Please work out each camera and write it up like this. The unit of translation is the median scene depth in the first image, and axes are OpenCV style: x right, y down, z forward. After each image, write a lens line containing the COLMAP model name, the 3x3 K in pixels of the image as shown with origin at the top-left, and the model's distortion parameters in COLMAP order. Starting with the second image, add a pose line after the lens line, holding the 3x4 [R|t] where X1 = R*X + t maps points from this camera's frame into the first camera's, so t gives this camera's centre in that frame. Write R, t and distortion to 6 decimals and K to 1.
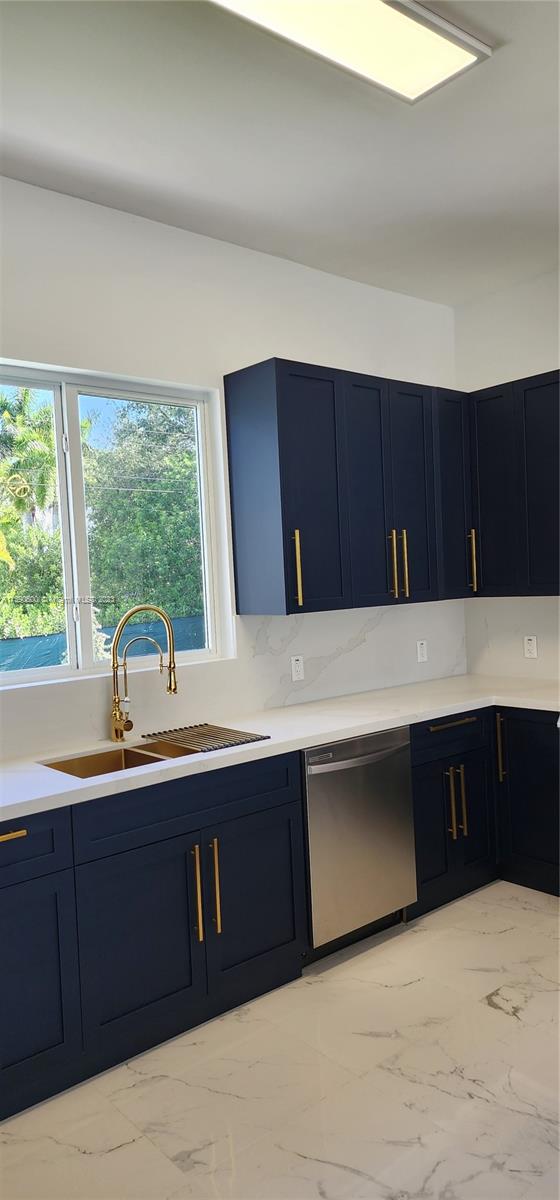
lens RADIAL K [[805.1, 0, 274.7], [0, 805.1, 603.4], [0, 0, 1]] dist [0.067851, -0.056972]
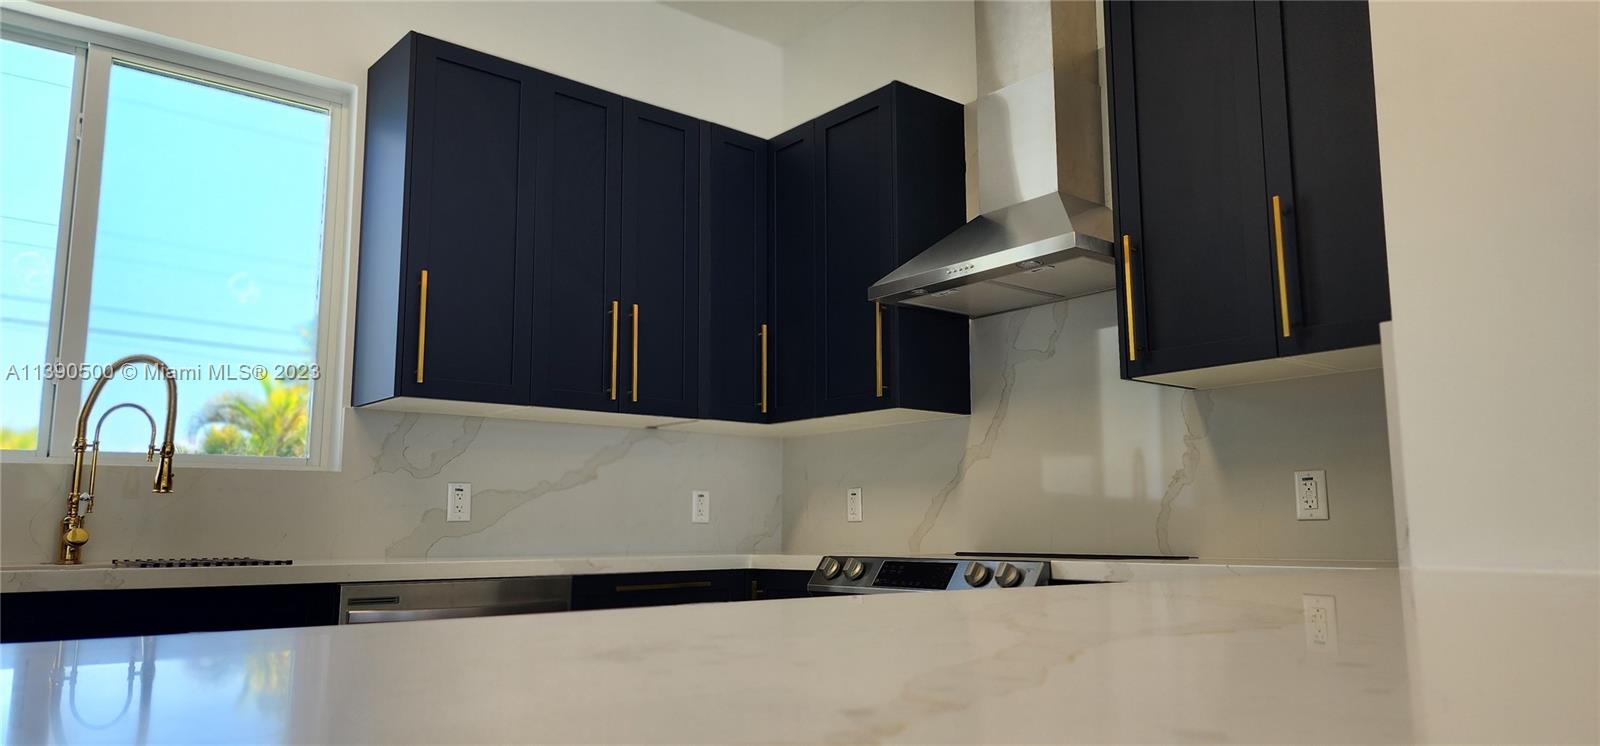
lens RADIAL K [[1073.5, 0, 810.9], [0, 1073.5, 370.6], [0, 0, 1]] dist [0.067851, -0.056972]
pose [[0.998999, 0.044689, -0.001728, 0.321868], [-0.044261, 0.982395, -0.181495, 0.126549], [-0.006413, 0.181390, 0.983390, 0.108724]]
